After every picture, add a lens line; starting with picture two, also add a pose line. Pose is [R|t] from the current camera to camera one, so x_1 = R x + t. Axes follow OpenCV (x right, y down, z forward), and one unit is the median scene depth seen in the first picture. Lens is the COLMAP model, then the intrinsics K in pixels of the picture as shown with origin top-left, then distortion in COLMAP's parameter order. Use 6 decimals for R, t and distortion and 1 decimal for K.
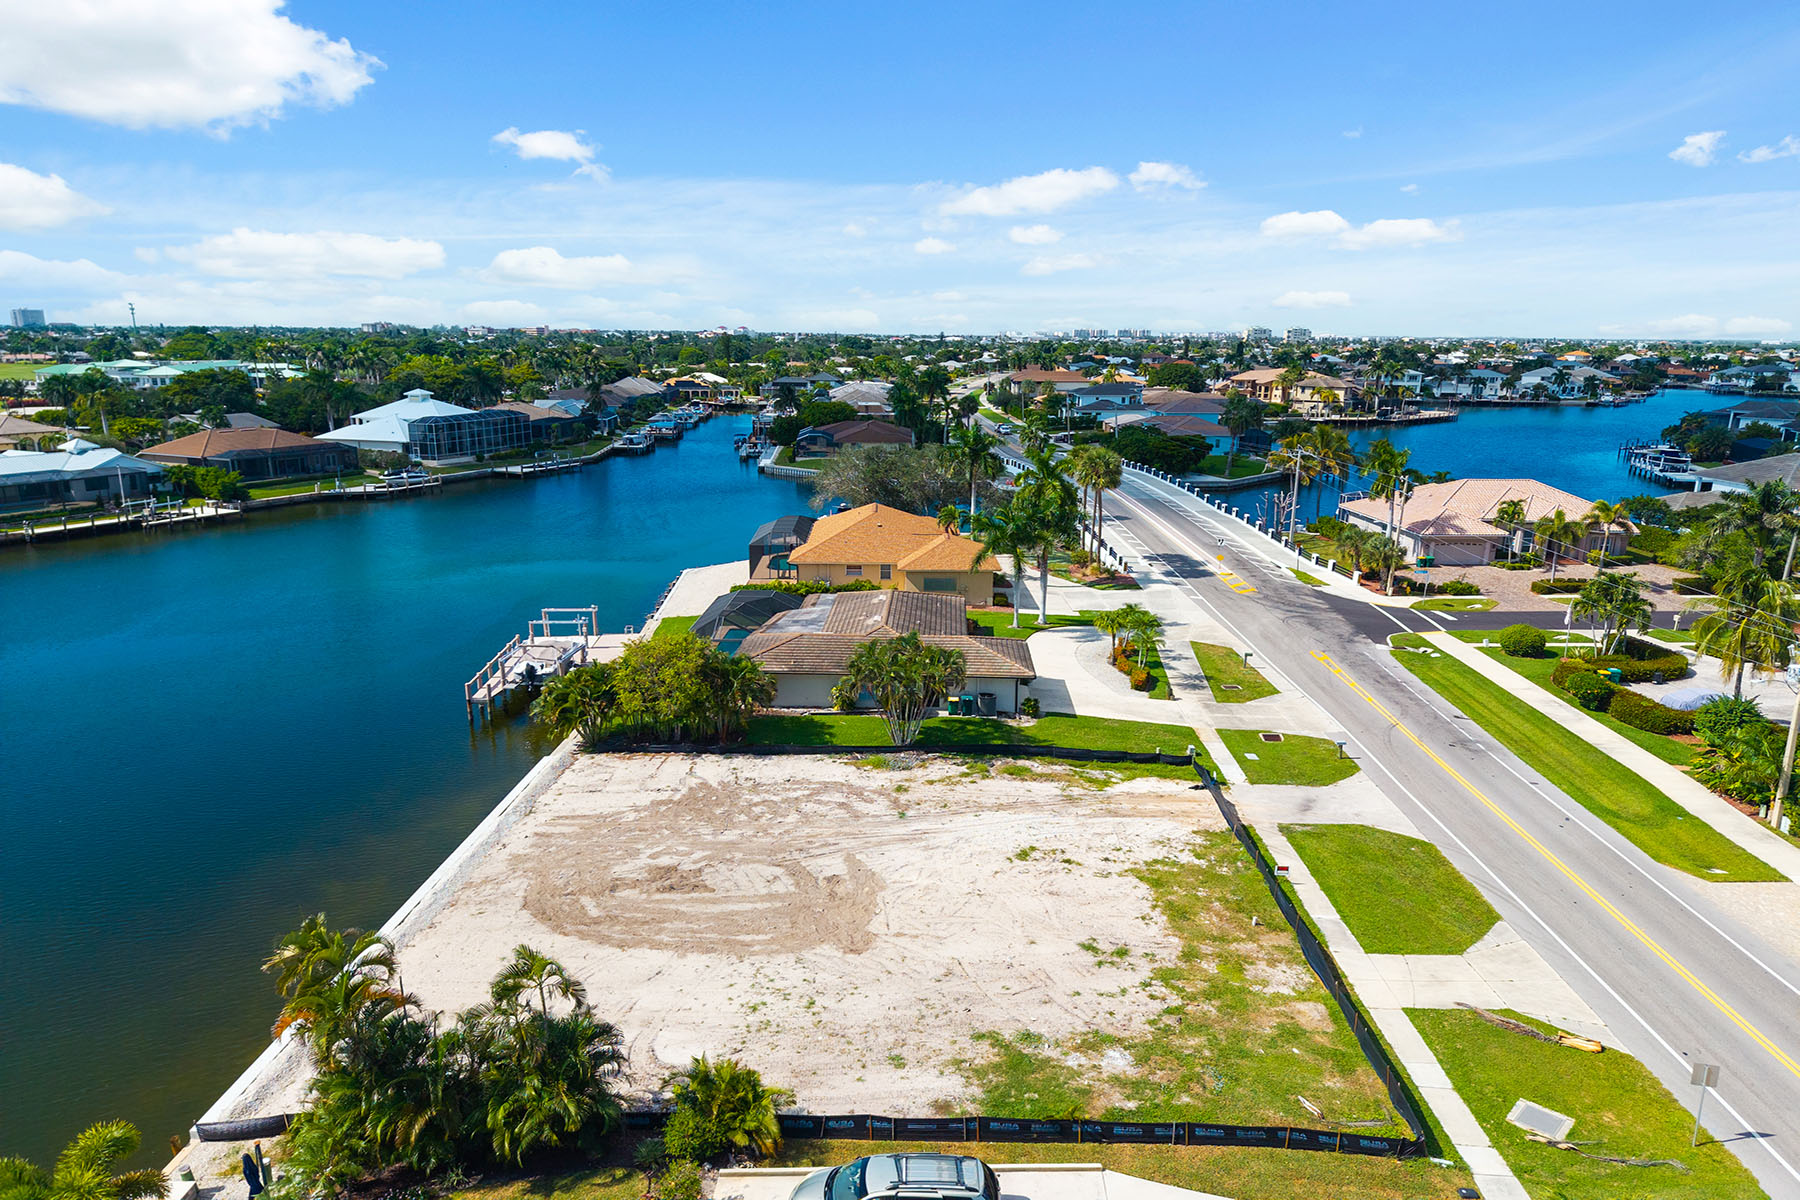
lens RADIAL K [[1221.7, 0, 871.3], [0, 1221.7, 599.4], [0, 0, 1]] dist [-0.004576, -0.001822]
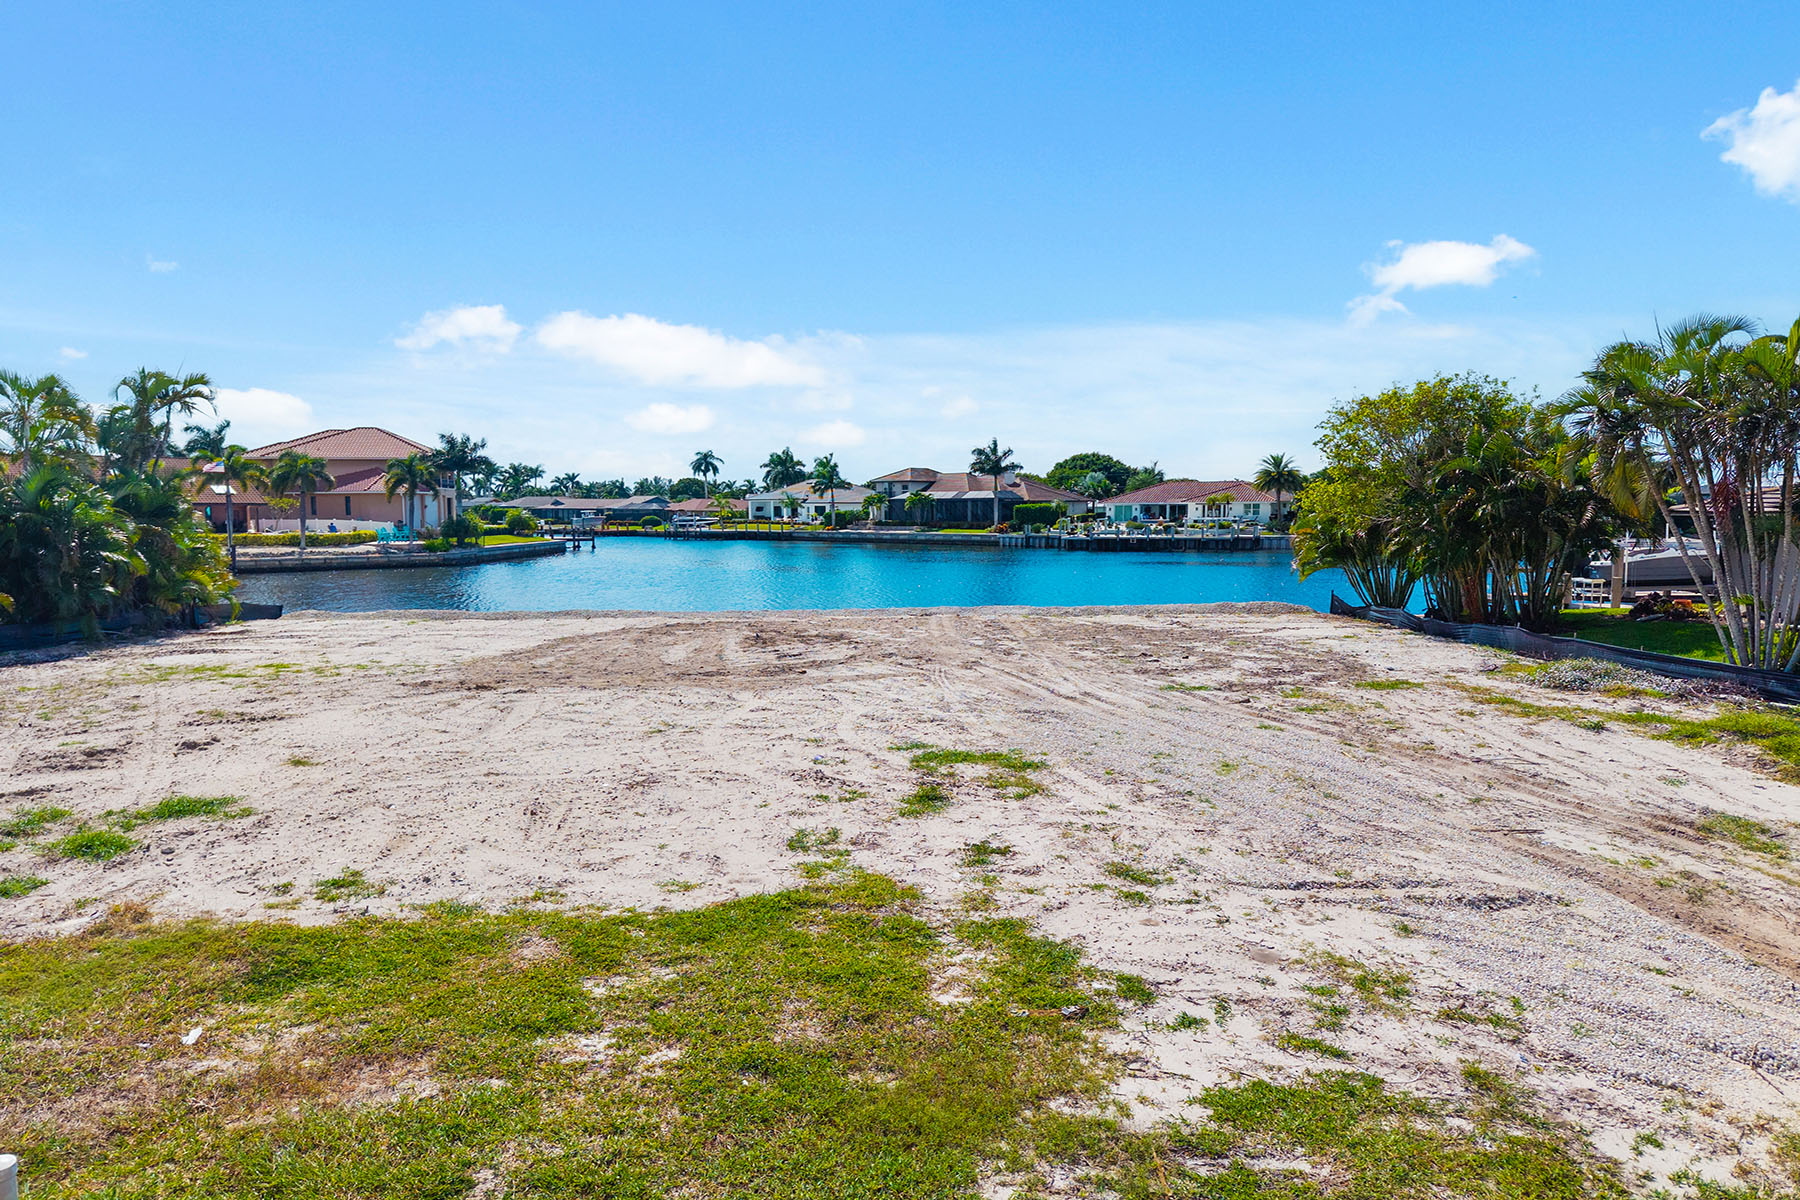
lens RADIAL K [[1242.7, 0, 910.2], [0, 1242.7, 625.4], [0, 0, 1]] dist [0.057634, -0.104130]
pose [[0.082347, 0.089685, -0.992560, 0.387996], [-0.218226, 0.973395, 0.069849, 0.162341], [0.972418, 0.210851, 0.099728, 0.945367]]
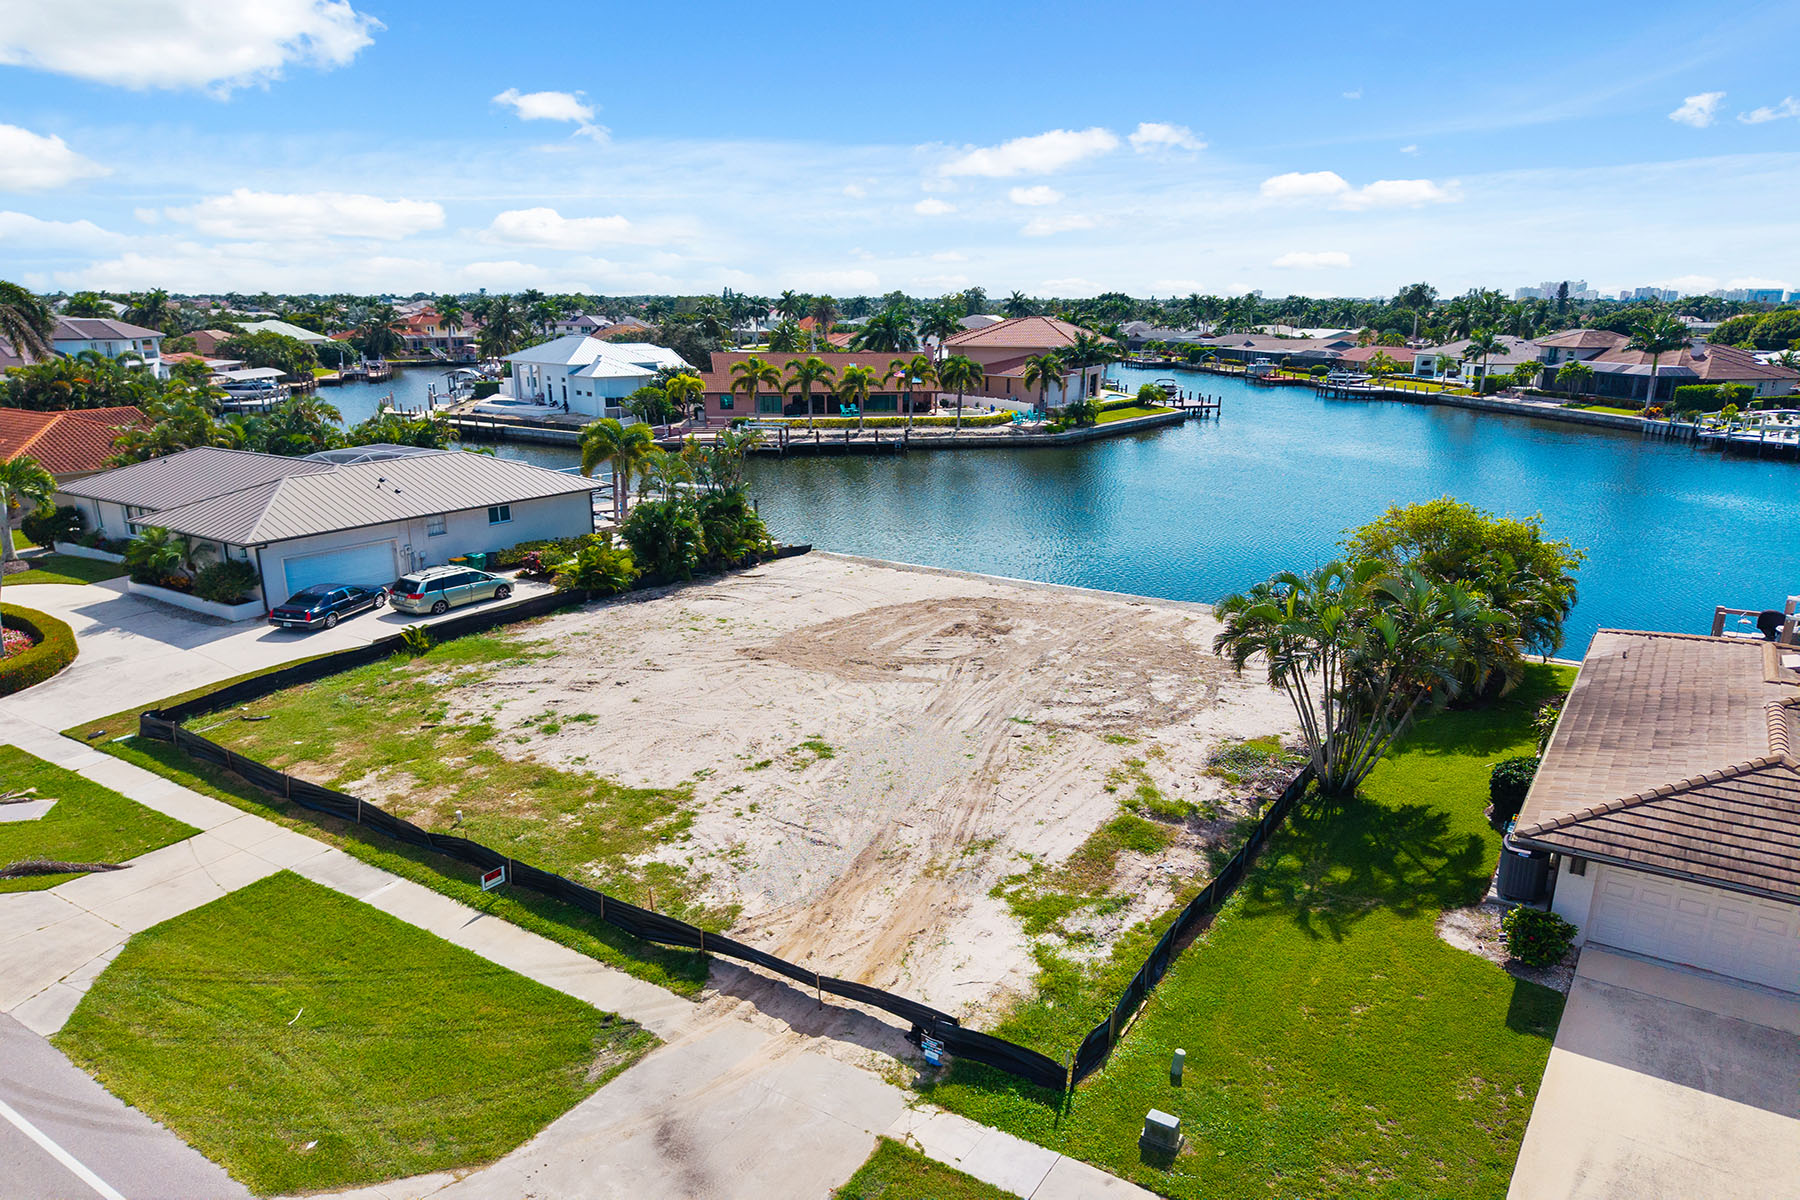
lens RADIAL K [[1205.1, 0, 900.0], [0, 1205.1, 600.0], [0, 0, 1]] dist [0.063841, -0.086930]
pose [[-0.505069, 0.201053, -0.839335, 0.643702], [-0.196514, 0.920157, 0.338665, -0.102958], [0.840409, 0.335990, -0.425233, 1.284581]]
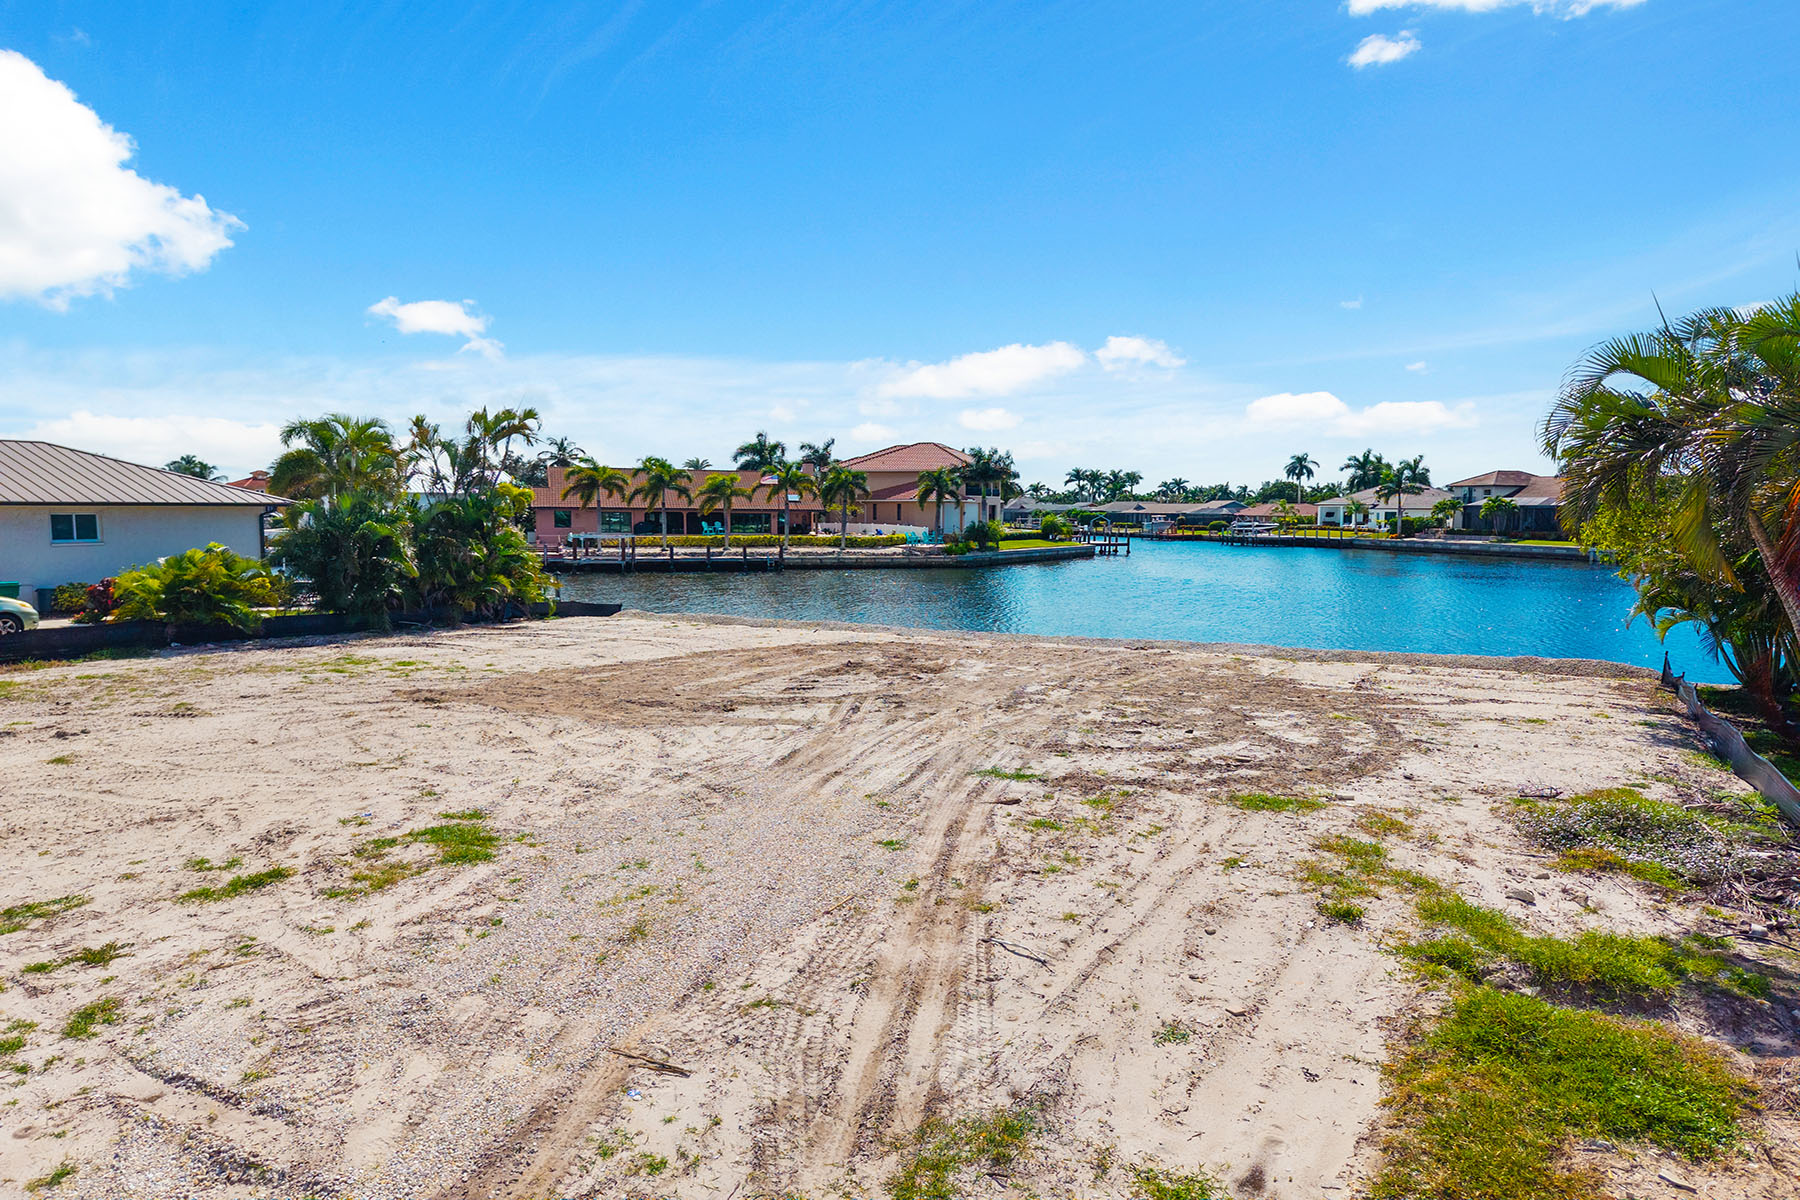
lens RADIAL K [[1203.2, 0, 900.0], [0, 1203.2, 600.0], [0, 0, 1]] dist [0.031616, -0.040036]
pose [[-0.420293, 0.062664, -0.905222, 0.297526], [-0.207224, 0.964620, 0.162989, 0.105922], [0.883409, 0.256087, -0.392437, 1.146439]]
